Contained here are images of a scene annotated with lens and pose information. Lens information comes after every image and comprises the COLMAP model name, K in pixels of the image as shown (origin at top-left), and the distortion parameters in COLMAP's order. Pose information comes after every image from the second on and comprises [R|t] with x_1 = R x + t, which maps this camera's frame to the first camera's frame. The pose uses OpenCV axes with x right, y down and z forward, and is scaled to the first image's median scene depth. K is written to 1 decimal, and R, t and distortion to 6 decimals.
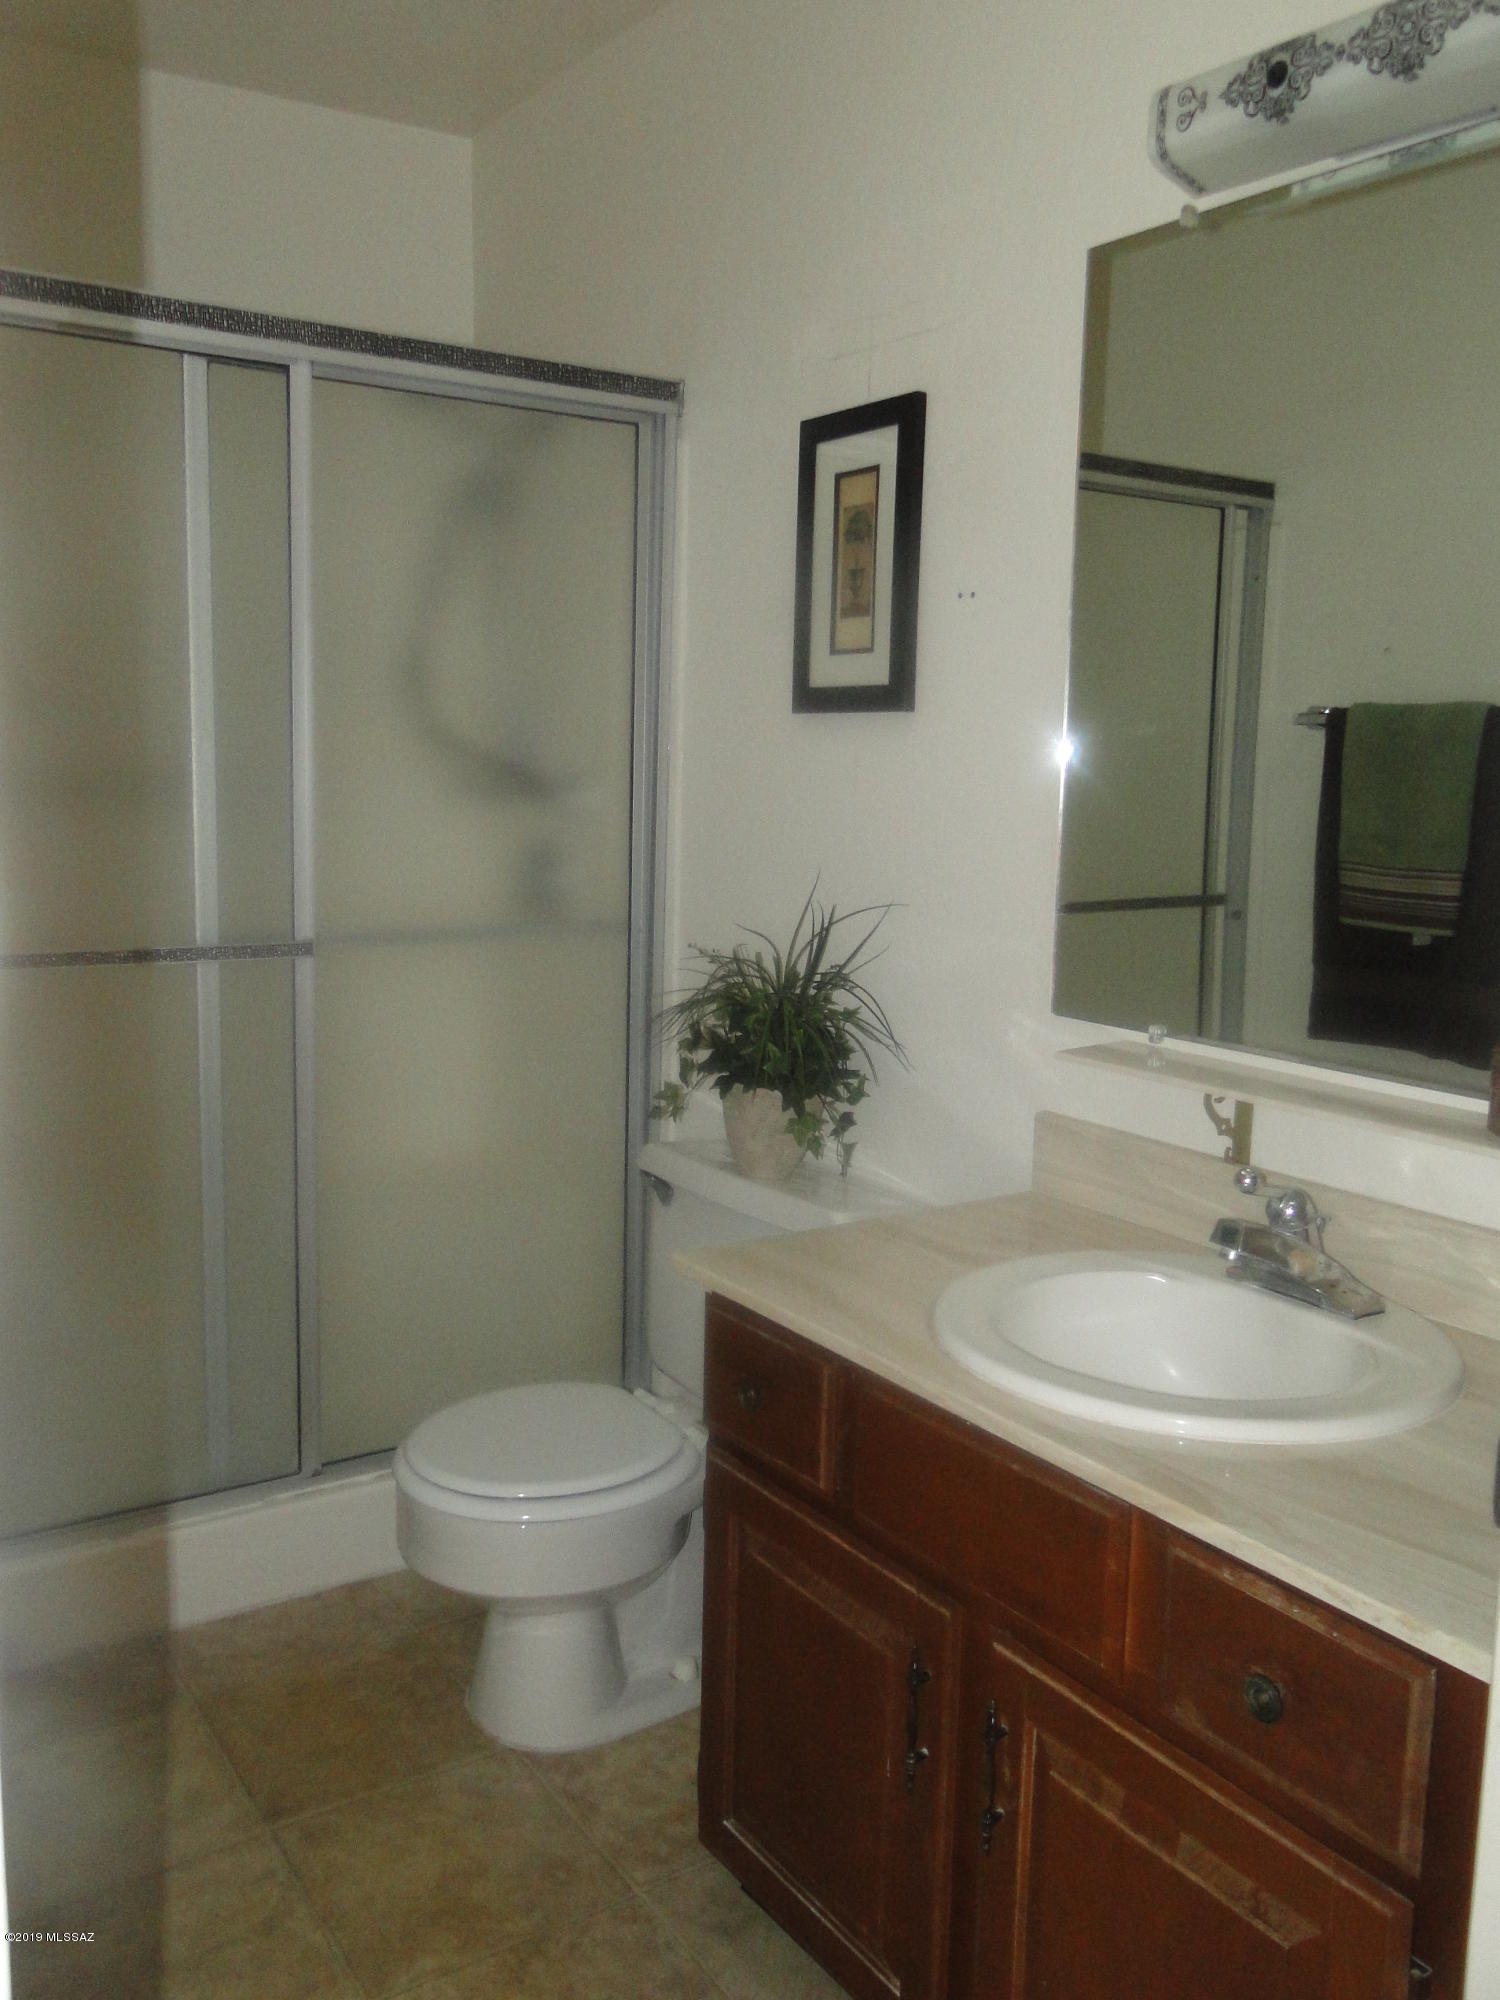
lens RADIAL K [[1686.1, 0, 750.0], [0, 1686.1, 1000.0], [0, 0, 1]] dist [-0.056014, 0.078696]
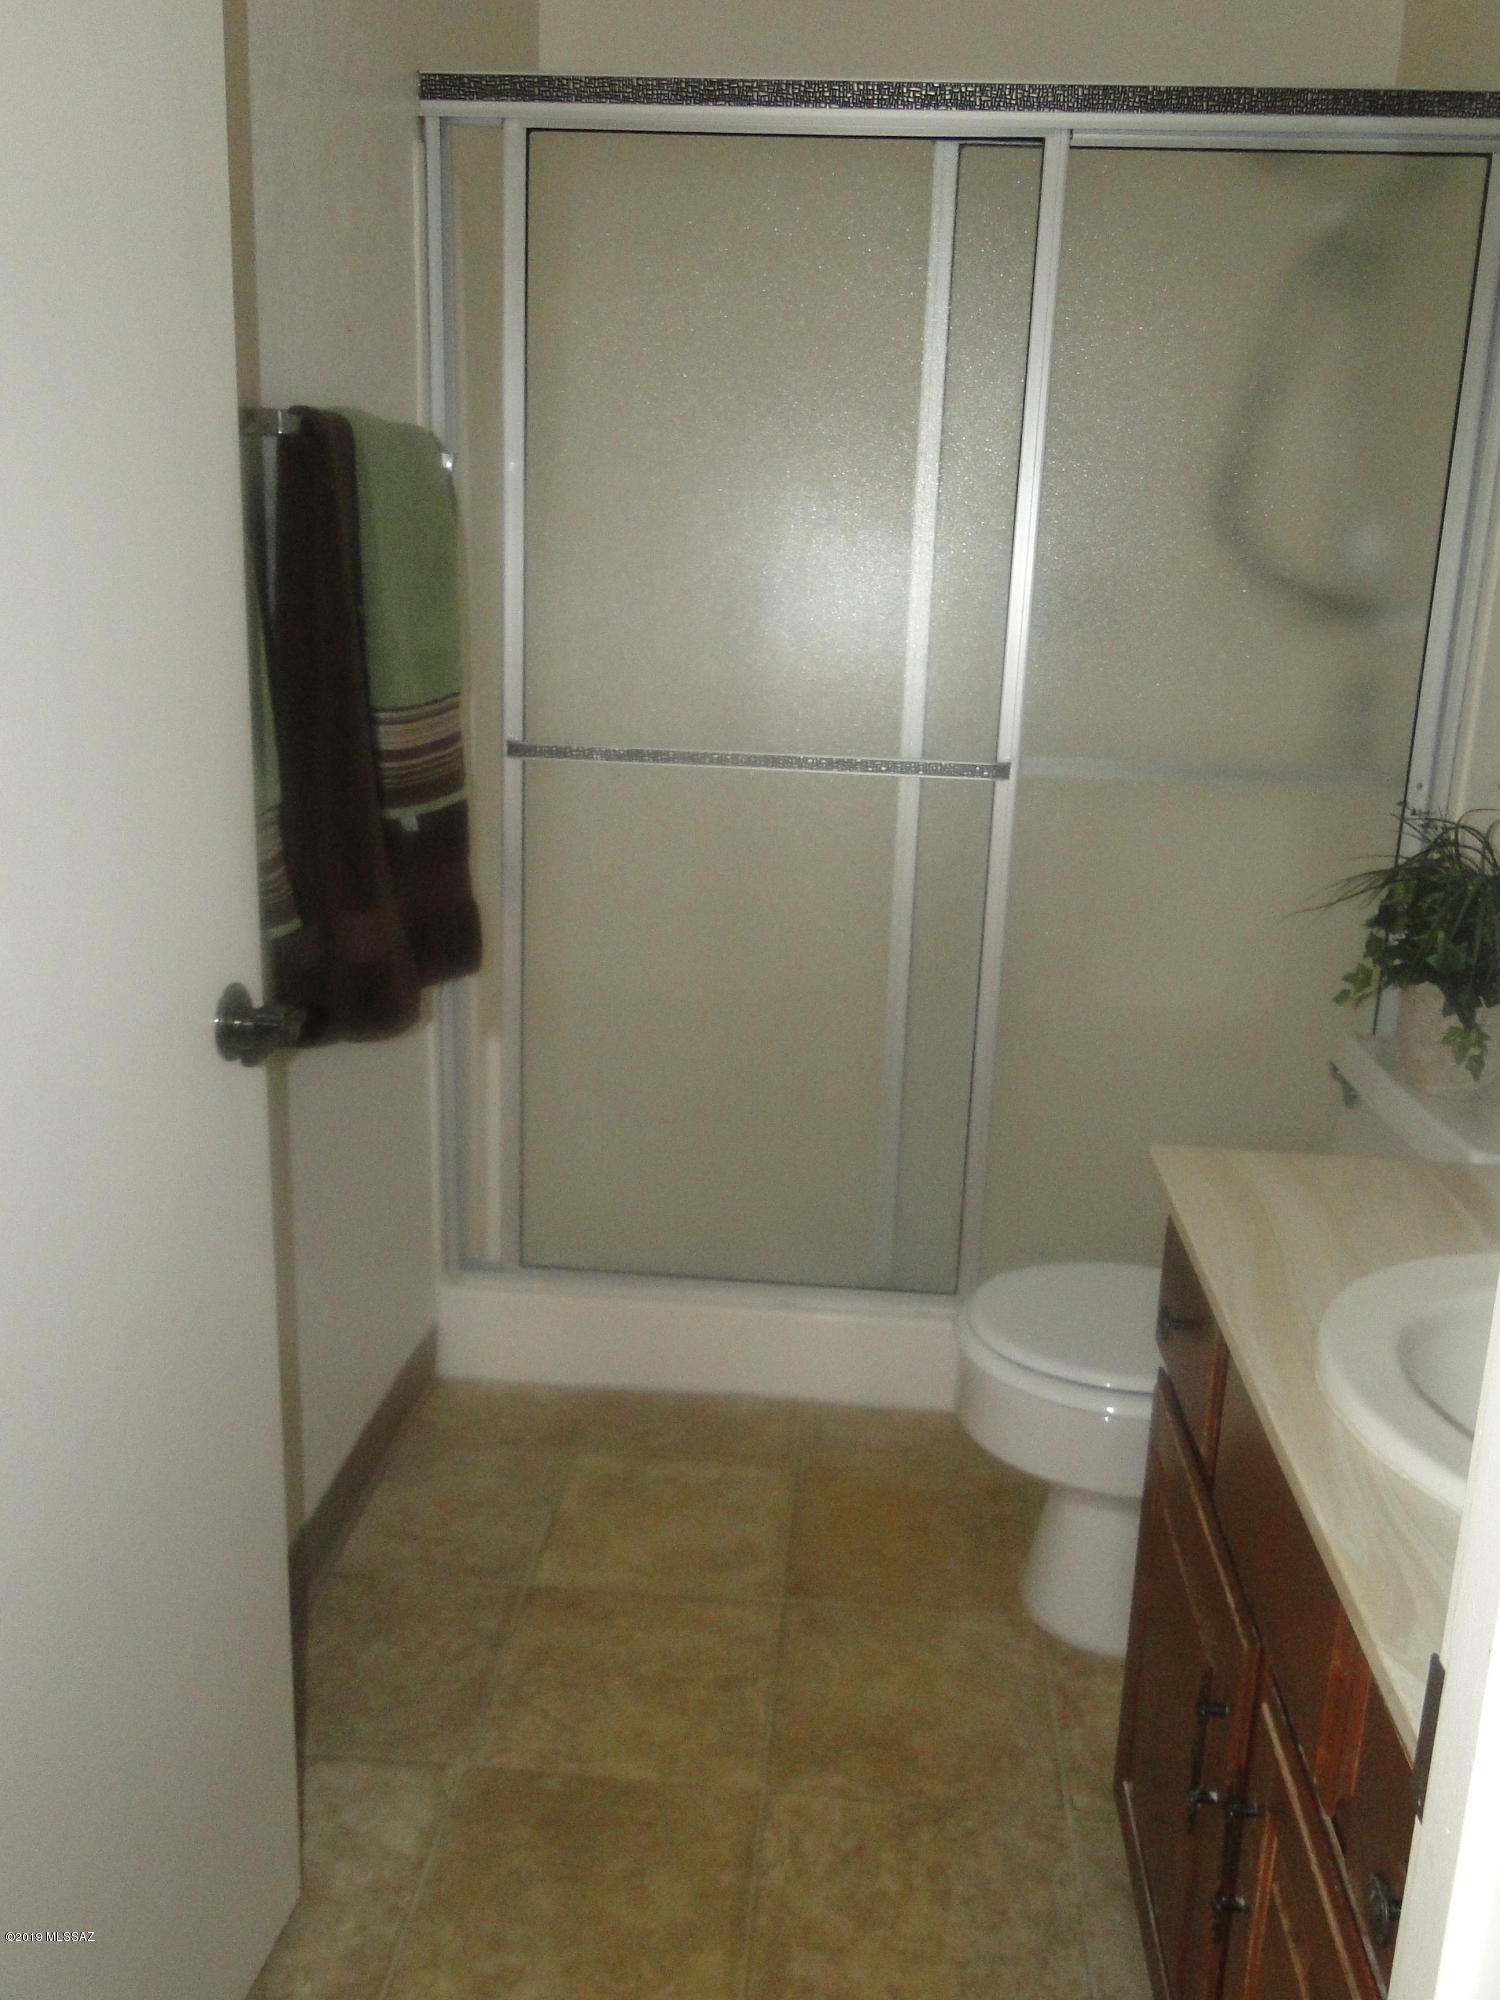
lens RADIAL K [[1669.5, 0, 750.0], [0, 1669.5, 1000.0], [0, 0, 1]] dist [0.001168, -0.007225]
pose [[0.778966, 0.163897, -0.605268, 0.245966], [-0.104043, 0.985641, 0.132994, -0.014660], [0.618374, -0.040624, 0.784833, 0.158215]]
